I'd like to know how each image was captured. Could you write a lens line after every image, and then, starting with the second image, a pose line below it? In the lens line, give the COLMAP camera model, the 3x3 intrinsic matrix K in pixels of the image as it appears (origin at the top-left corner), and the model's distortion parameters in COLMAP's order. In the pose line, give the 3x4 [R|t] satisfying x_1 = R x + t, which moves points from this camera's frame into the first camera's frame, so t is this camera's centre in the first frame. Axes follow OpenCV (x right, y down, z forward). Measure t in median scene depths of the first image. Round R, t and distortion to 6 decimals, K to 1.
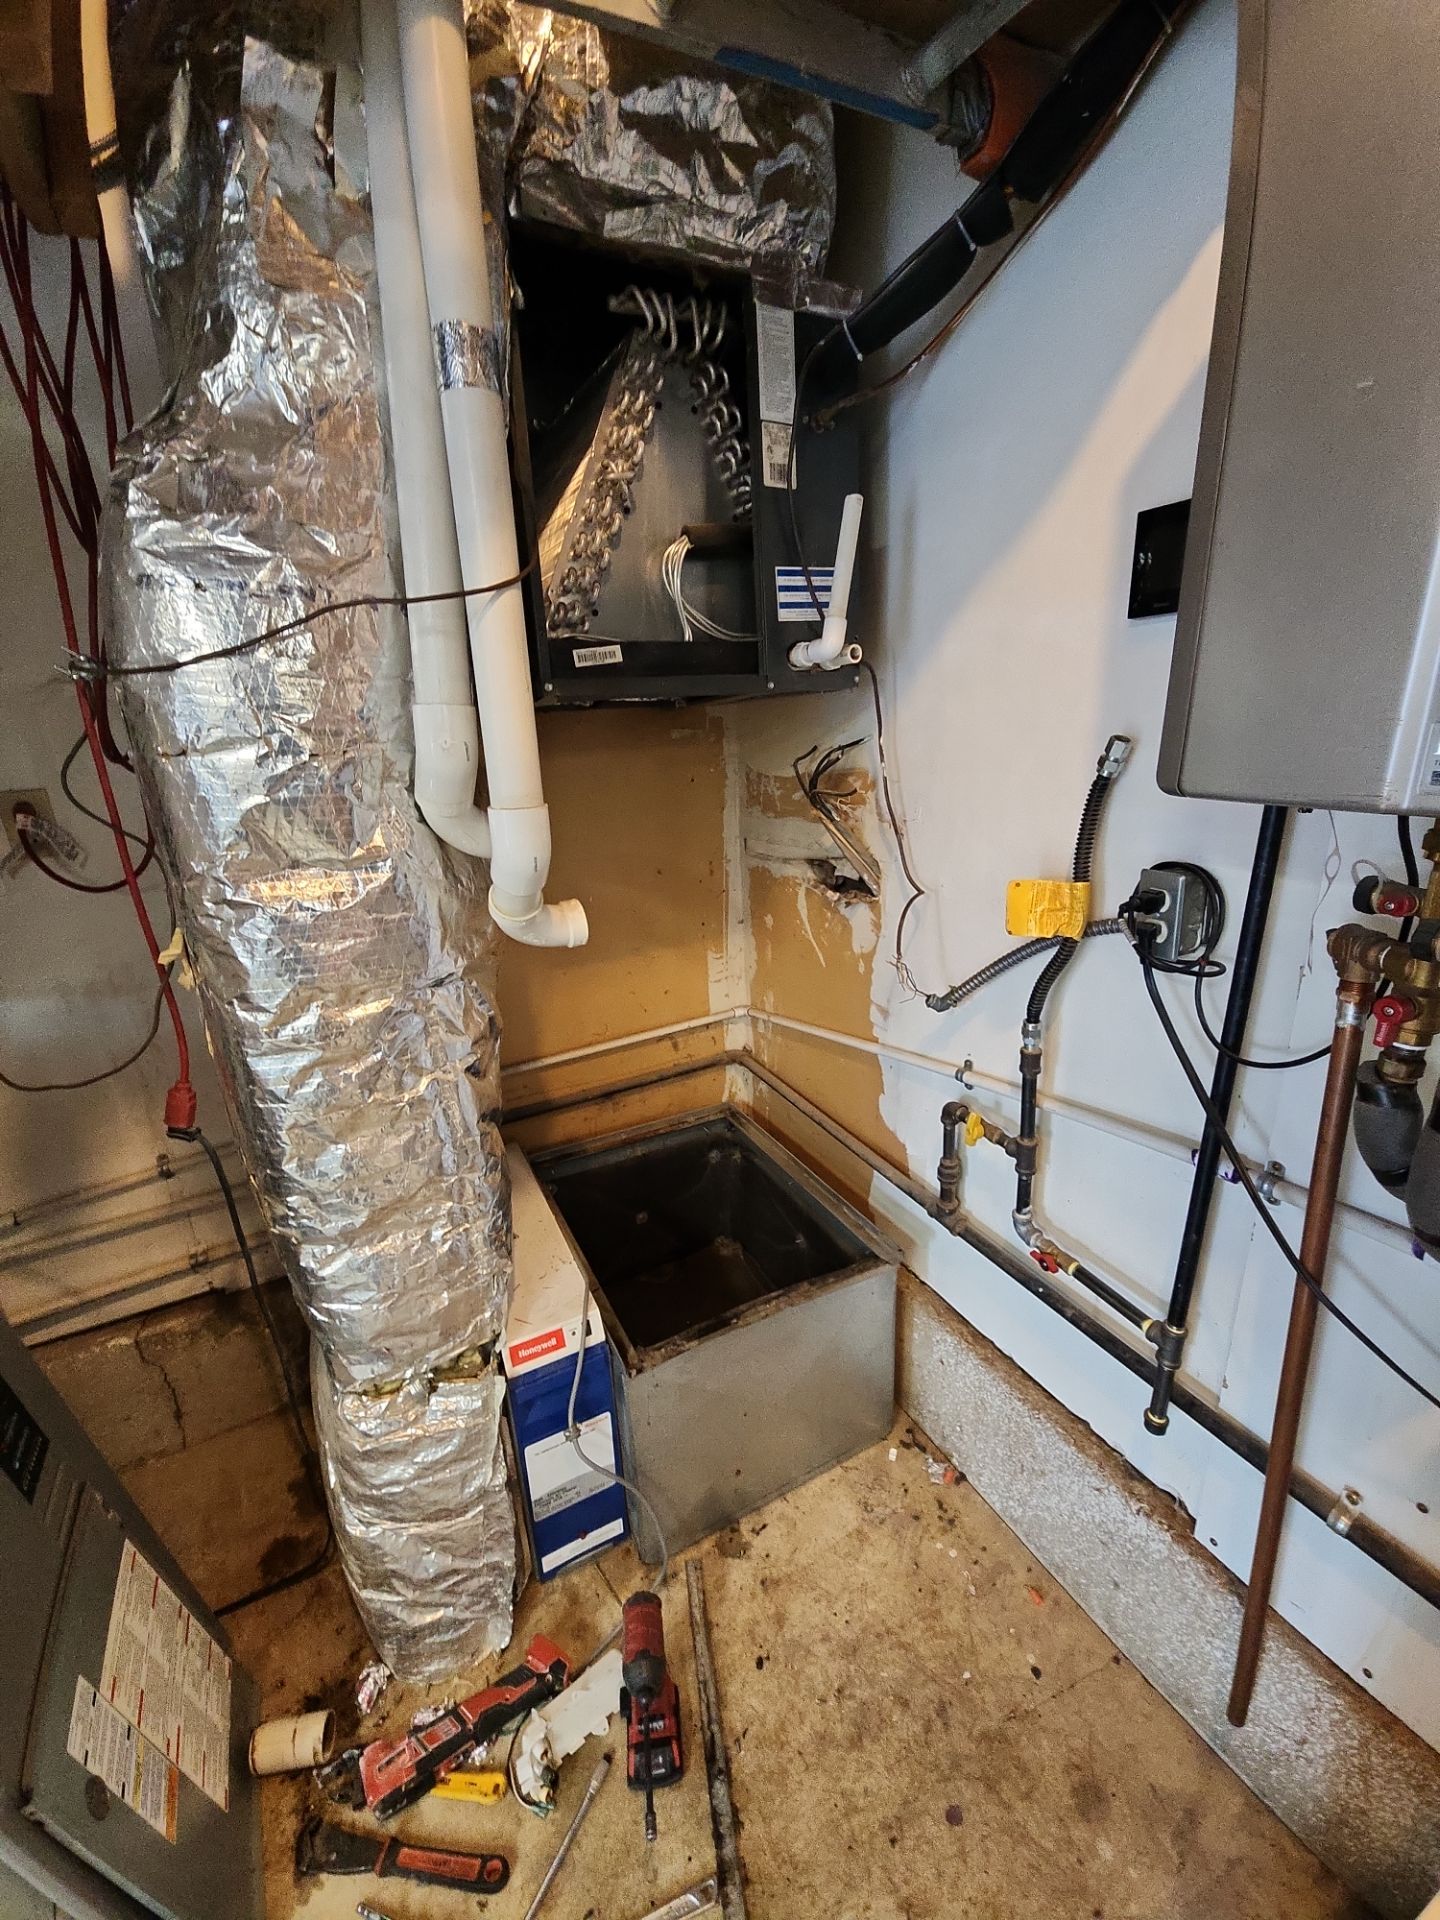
lens RADIAL K [[790.1, 0, 742.1], [0, 790.1, 953.7], [0, 0, 1]] dist [-0.007234, -0.000585]
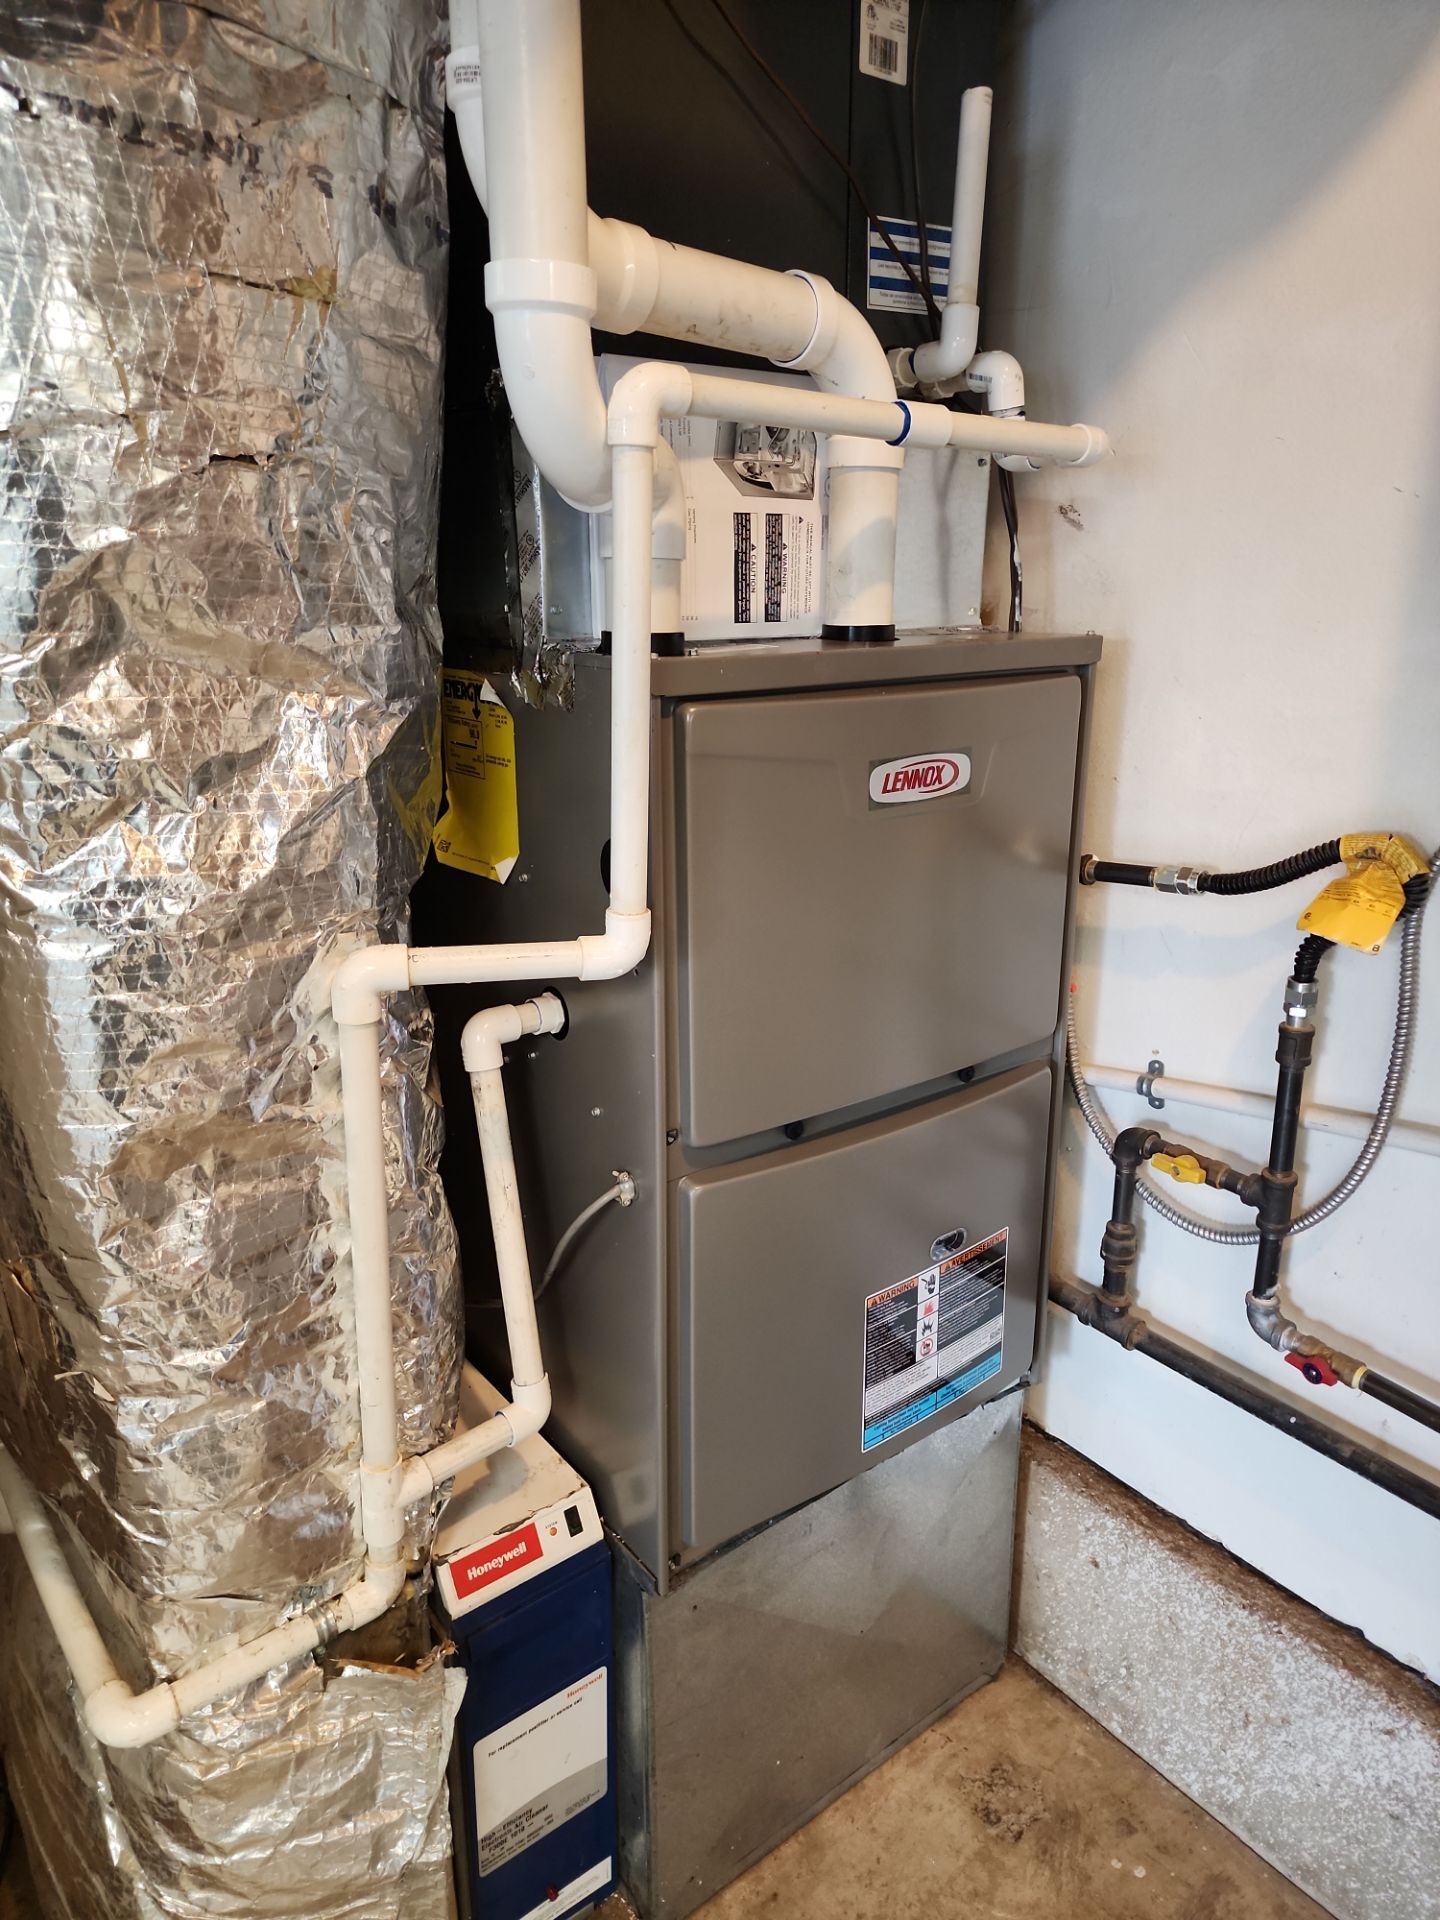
lens RADIAL K [[1295.5, 0, 733.0], [0, 1295.5, 976.1], [0, 0, 1]] dist [0.057182, -0.051576]
pose [[0.987292, -0.007673, 0.158732, -0.243412], [0.008437, 0.999956, -0.004143, 0.081926], [-0.158693, 0.005430, 0.987313, 0.043714]]
